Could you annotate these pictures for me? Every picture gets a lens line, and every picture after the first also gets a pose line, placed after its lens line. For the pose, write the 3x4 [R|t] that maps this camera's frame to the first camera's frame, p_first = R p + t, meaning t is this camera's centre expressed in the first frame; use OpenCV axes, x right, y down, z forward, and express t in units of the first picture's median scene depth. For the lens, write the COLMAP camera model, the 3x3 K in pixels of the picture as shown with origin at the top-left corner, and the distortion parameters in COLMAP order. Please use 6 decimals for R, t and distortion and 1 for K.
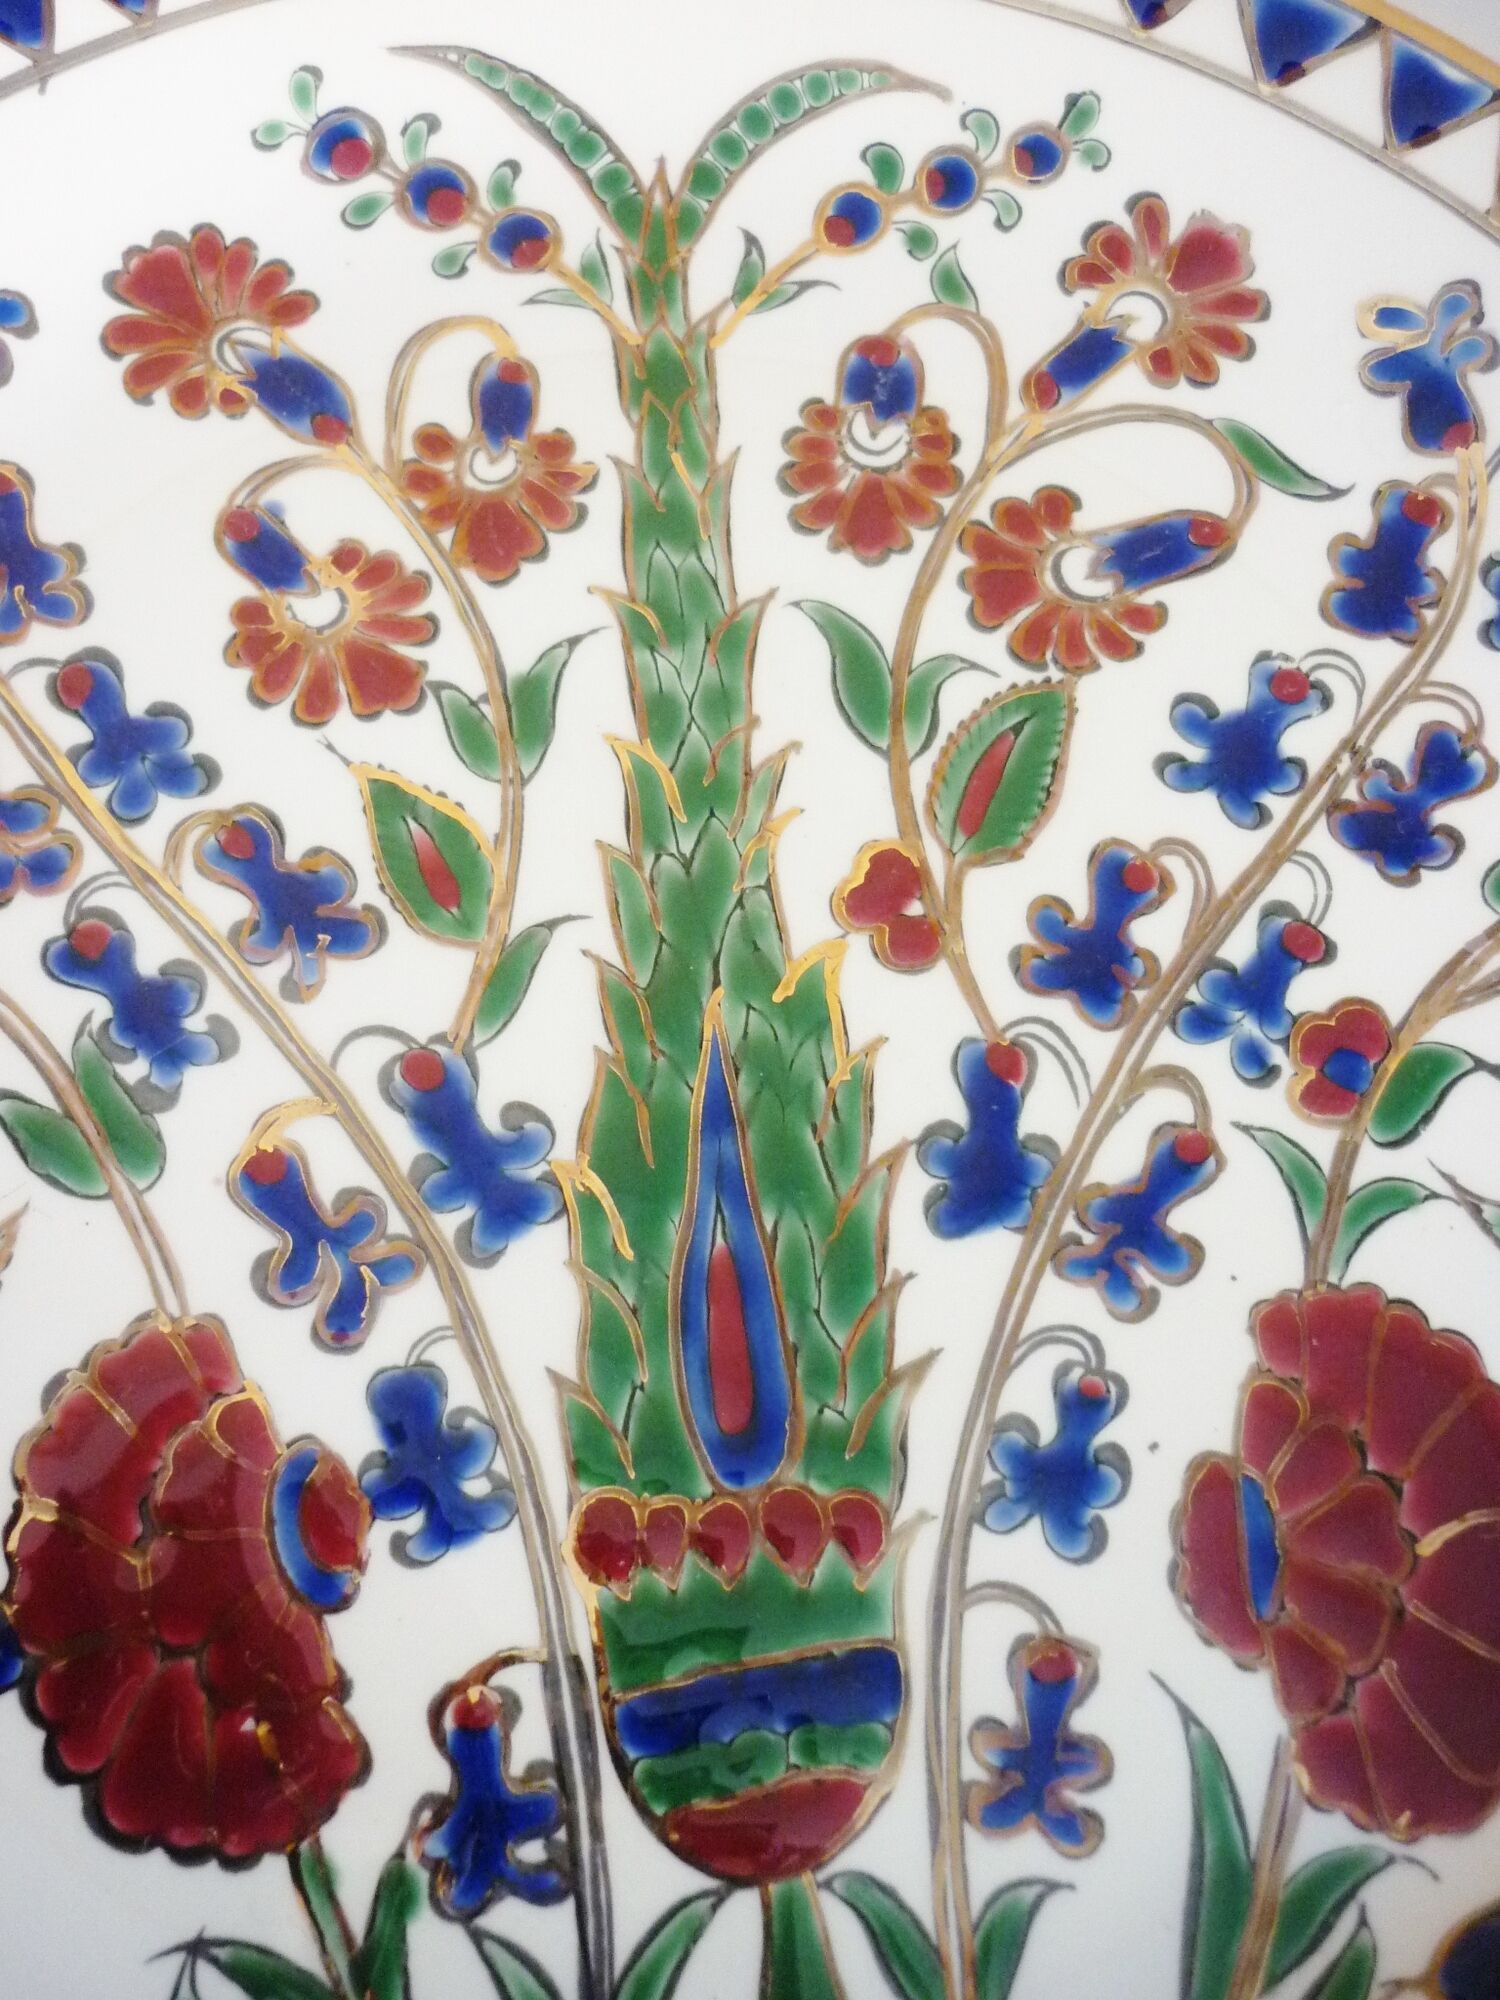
lens RADIAL K [[1990.2, 0, 706.6], [0, 1990.2, 1024.5], [0, 0, 1]] dist [-0.103712, 0.139780]
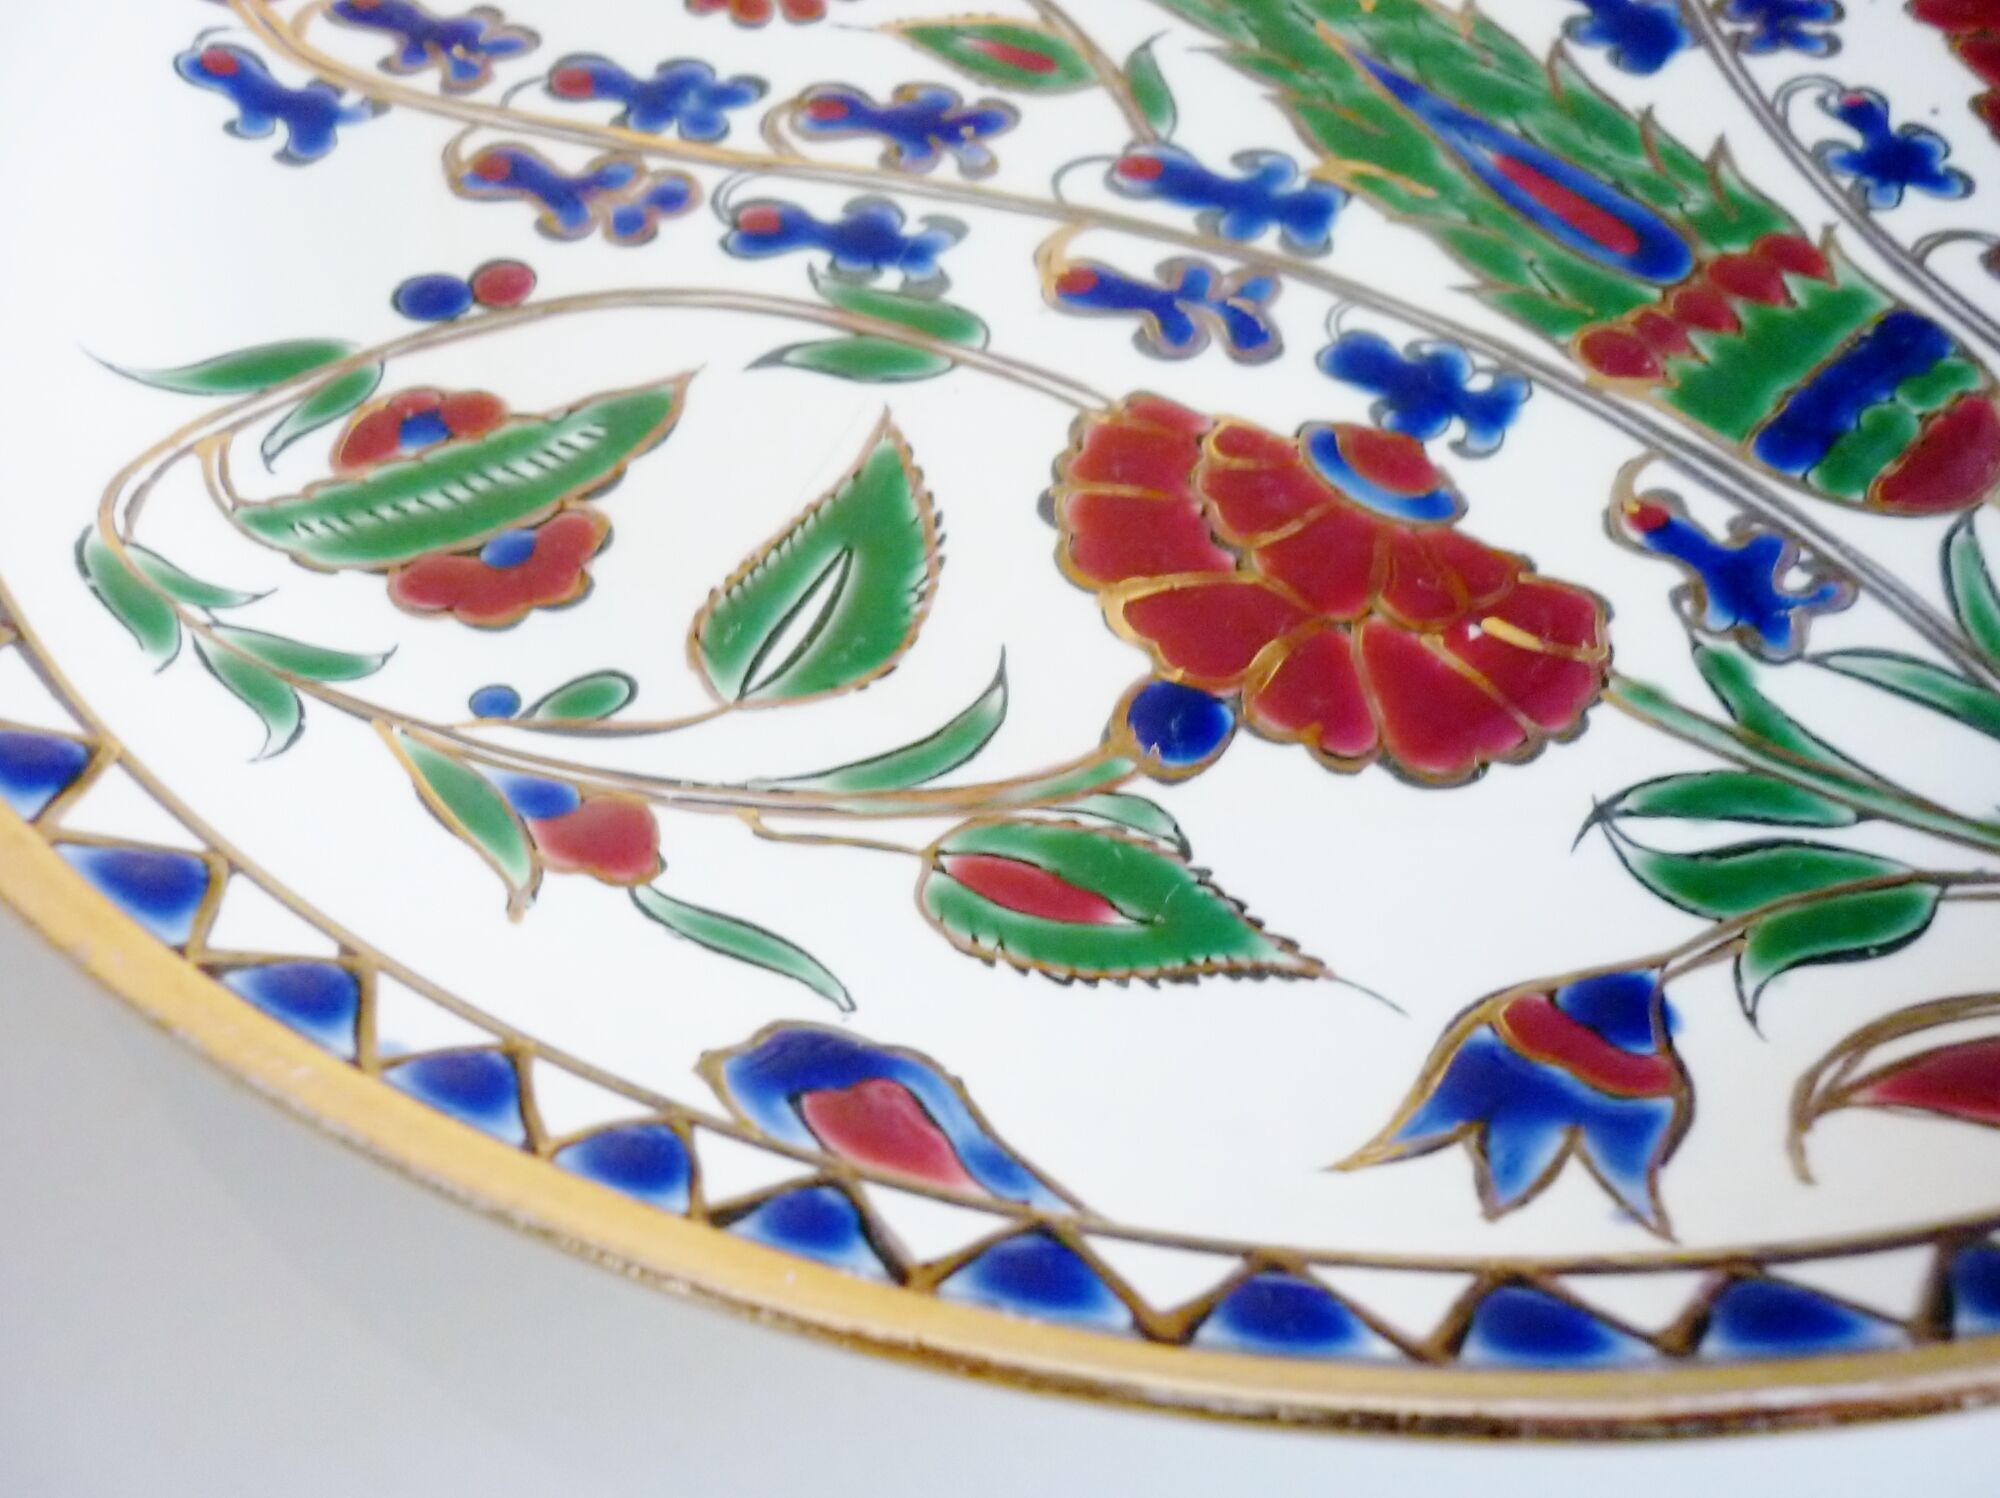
lens RADIAL K [[1990.2, 0, 1021.8], [0, 1990.2, 790.5], [0, 0, 1]] dist [-0.103712, 0.139780]
pose [[0.830961, -0.486576, 0.269720, -0.582976], [0.535237, 0.831451, -0.149031, 0.378232], [-0.151744, 0.268202, 0.951337, 0.171901]]
